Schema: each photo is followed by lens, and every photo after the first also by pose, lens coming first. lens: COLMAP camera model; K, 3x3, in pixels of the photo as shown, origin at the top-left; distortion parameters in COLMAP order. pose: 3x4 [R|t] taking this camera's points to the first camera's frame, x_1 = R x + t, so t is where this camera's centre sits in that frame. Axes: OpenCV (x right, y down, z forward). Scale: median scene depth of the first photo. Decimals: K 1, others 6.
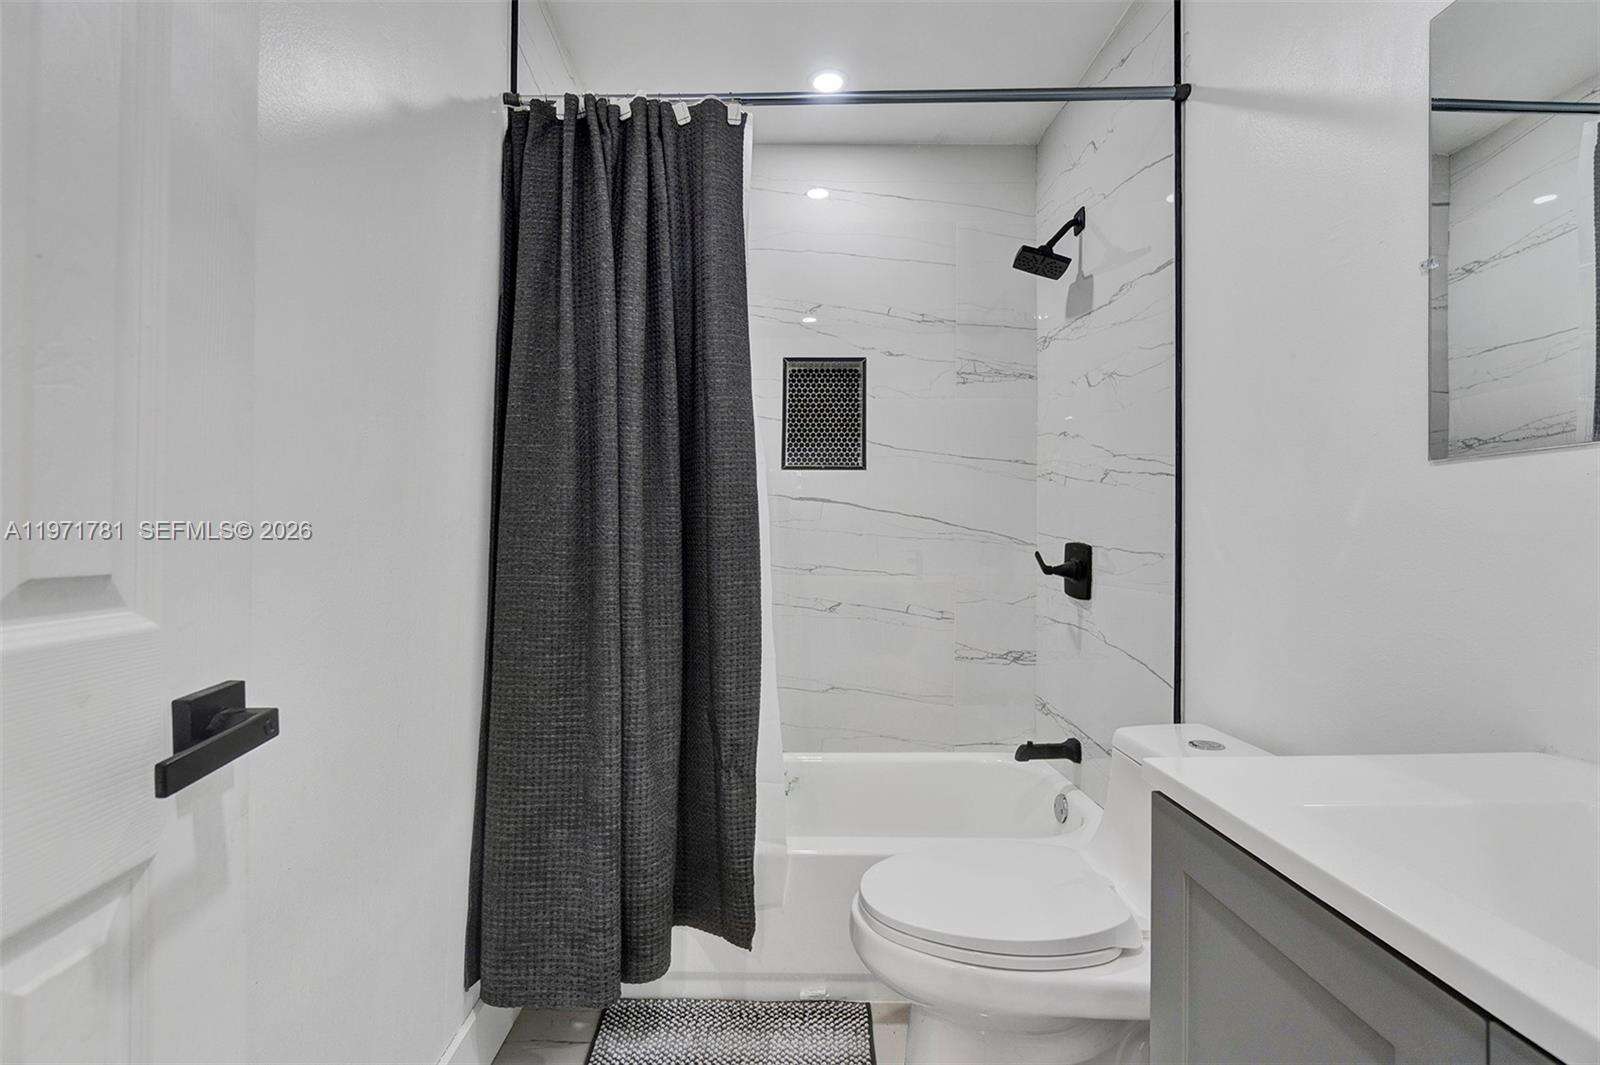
lens RADIAL K [[727.6, 0, 794.5], [0, 727.6, 539.9], [0, 0, 1]] dist [0.000006, 0.000262]
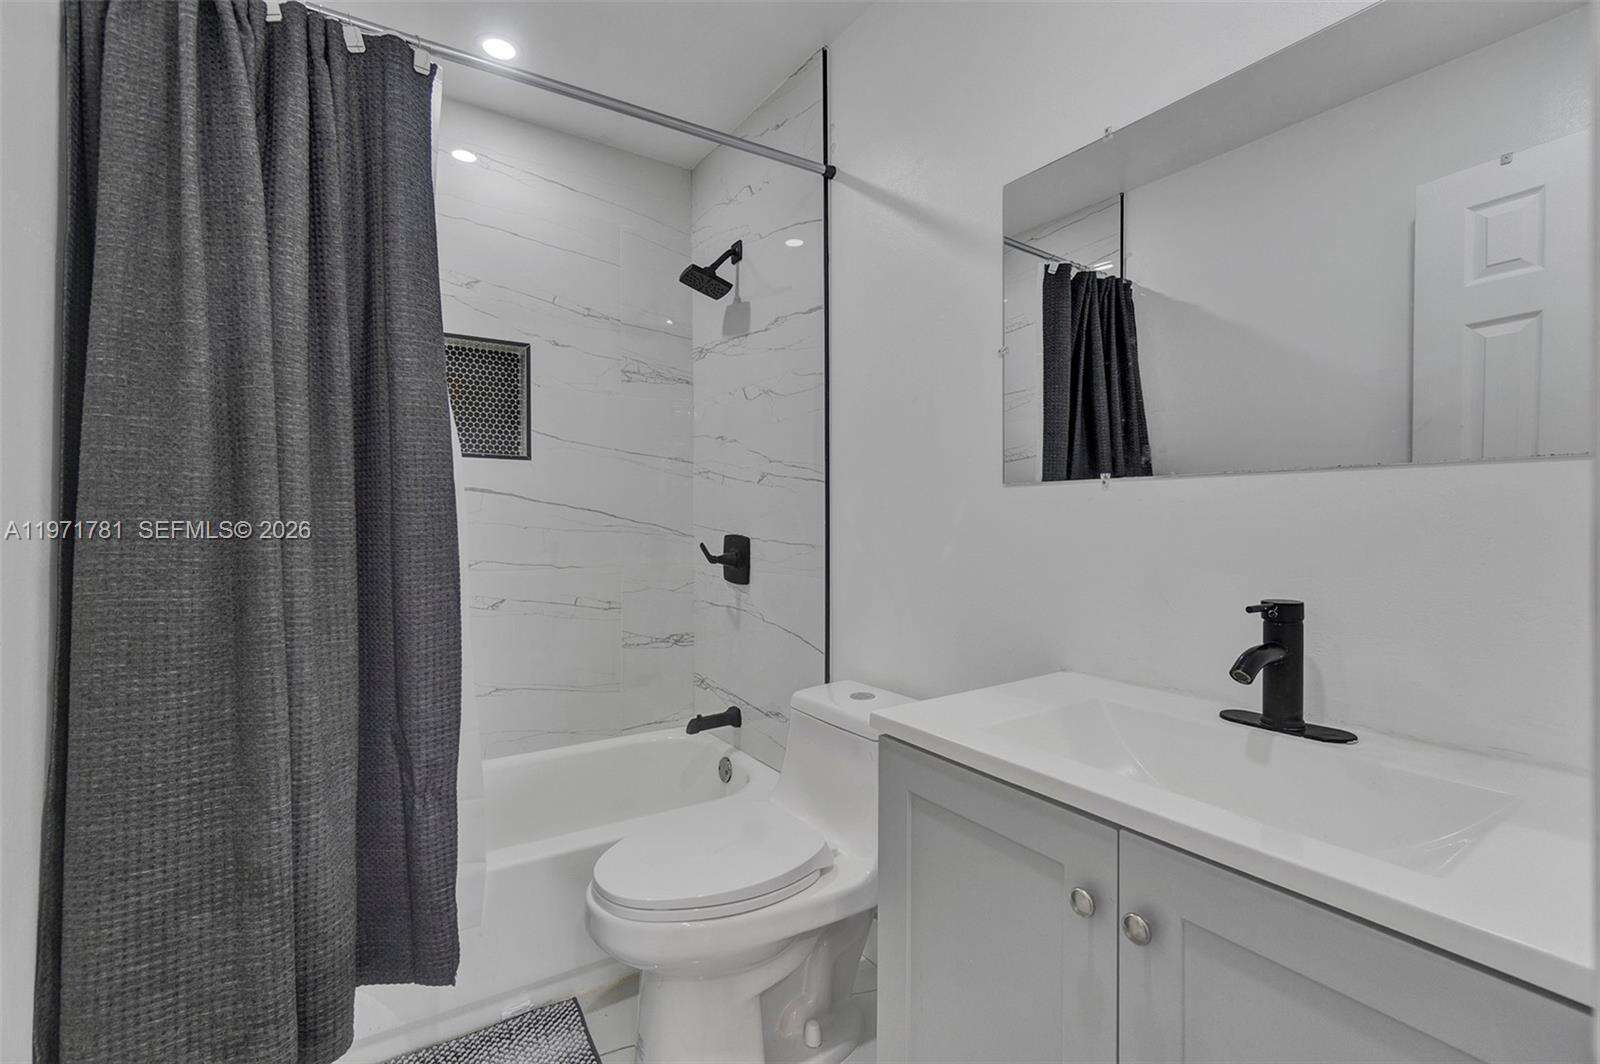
lens RADIAL K [[727.8, 0, 796.8], [0, 727.8, 525.9], [0, 0, 1]] dist [-0.000063, 0.000392]
pose [[0.832072, -0.004103, 0.554653, -0.204076], [-0.000189, 0.999970, 0.007681, -0.023240], [-0.554668, -0.006496, 0.832047, -0.001969]]
